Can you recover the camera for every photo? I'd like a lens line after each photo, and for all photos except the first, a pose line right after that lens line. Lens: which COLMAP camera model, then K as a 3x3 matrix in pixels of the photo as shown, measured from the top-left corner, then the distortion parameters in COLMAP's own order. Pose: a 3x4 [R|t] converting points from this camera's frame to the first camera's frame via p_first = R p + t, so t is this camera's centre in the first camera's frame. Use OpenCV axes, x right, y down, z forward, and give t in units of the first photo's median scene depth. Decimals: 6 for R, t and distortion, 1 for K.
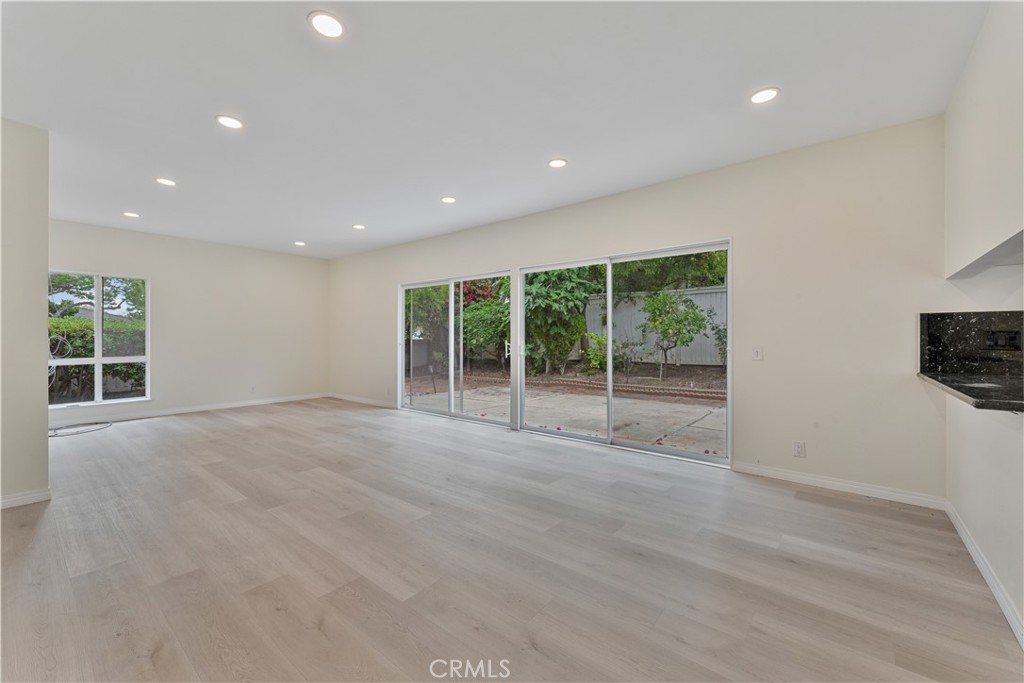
lens RADIAL K [[413.5, 0, 508.4], [0, 413.5, 331.4], [0, 0, 1]] dist [0.000592, 0.000150]
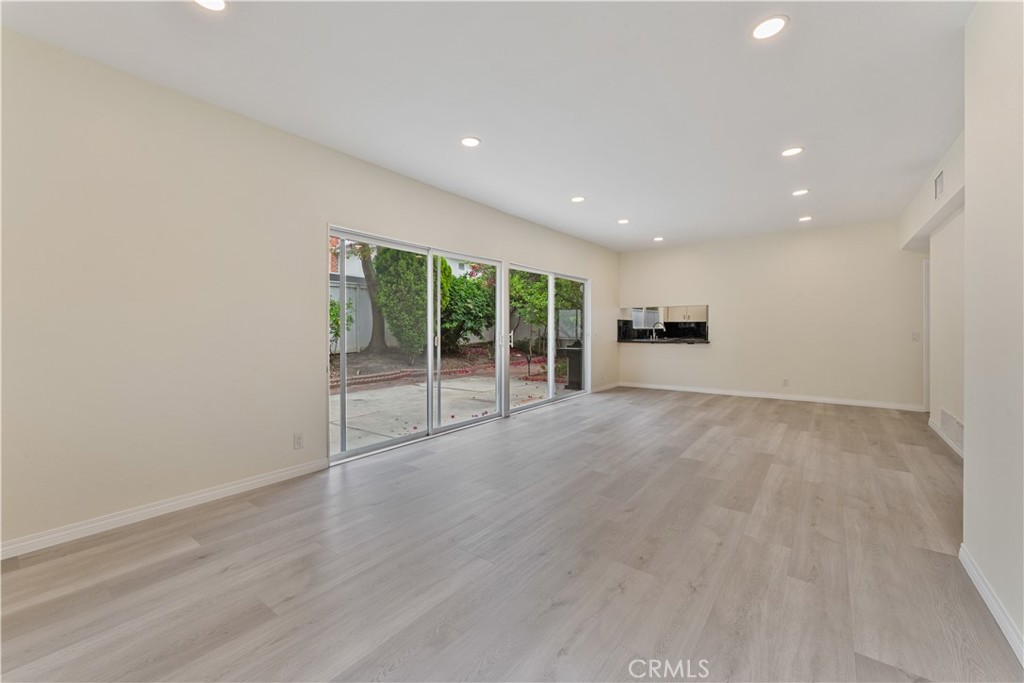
lens RADIAL K [[413.5, 0, 508.4], [0, 413.5, 331.4], [0, 0, 1]] dist [0.000592, 0.000150]
pose [[-0.024066, -0.008458, 0.999675, -0.897056], [-0.012555, 0.999888, 0.008158, 0.011626], [-0.999632, -0.012355, -0.024169, 0.894694]]
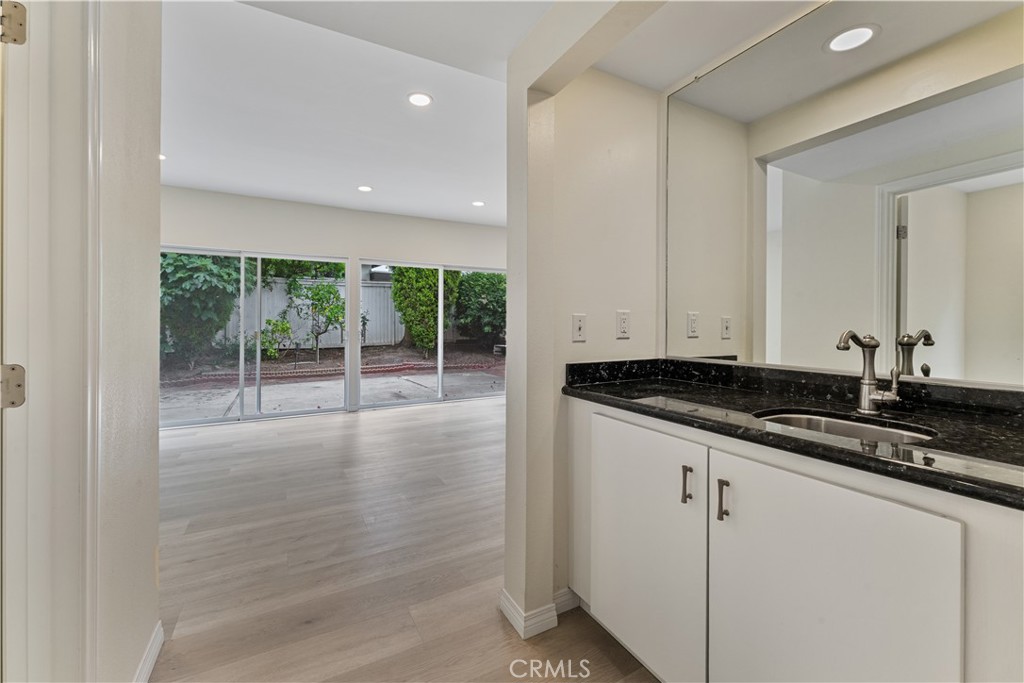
lens RADIAL K [[413.5, 0, 508.4], [0, 413.5, 331.4], [0, 0, 1]] dist [0.000592, 0.000150]
pose [[0.373509, -0.018391, 0.927444, -0.708406], [-0.011528, 0.999634, 0.024465, 0.003090], [-0.927555, -0.019829, 0.373161, 0.213392]]
